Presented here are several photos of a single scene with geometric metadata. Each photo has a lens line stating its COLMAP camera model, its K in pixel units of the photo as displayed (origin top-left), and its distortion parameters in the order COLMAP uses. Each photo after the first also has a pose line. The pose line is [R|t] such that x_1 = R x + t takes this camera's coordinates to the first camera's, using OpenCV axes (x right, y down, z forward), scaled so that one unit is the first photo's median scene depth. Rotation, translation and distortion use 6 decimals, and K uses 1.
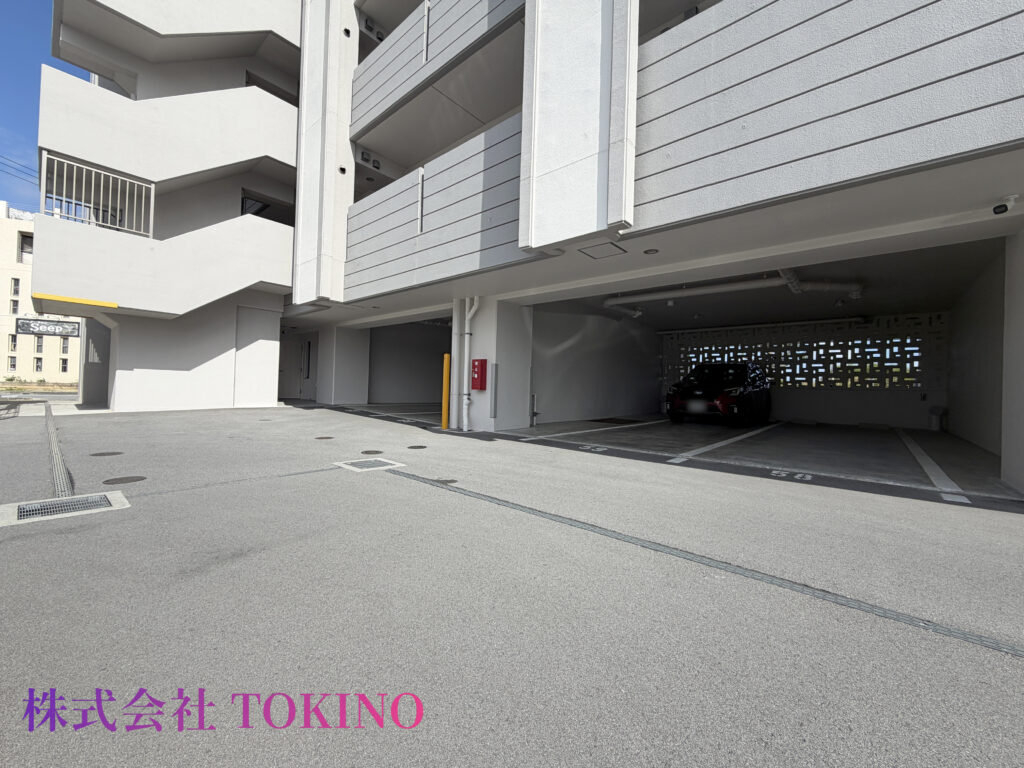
lens RADIAL K [[410.4, 0, 512.0], [0, 410.4, 384.0], [0, 0, 1]] dist [0.000212, -0.000138]
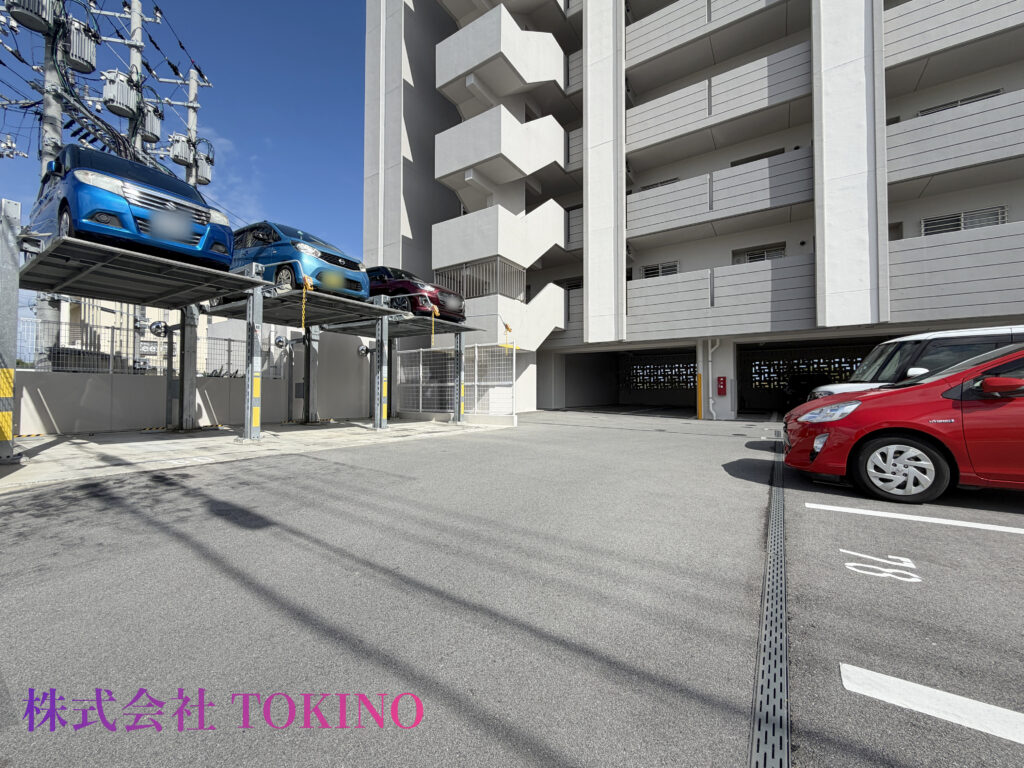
lens RADIAL K [[410.4, 0, 512.0], [0, 410.4, 384.0], [0, 0, 1]] dist [0.000212, -0.000138]
pose [[0.991169, -0.016074, 0.131628, -1.136728], [0.019207, 0.999561, -0.022572, -0.009601], [-0.131208, 0.024901, 0.991042, -0.547143]]
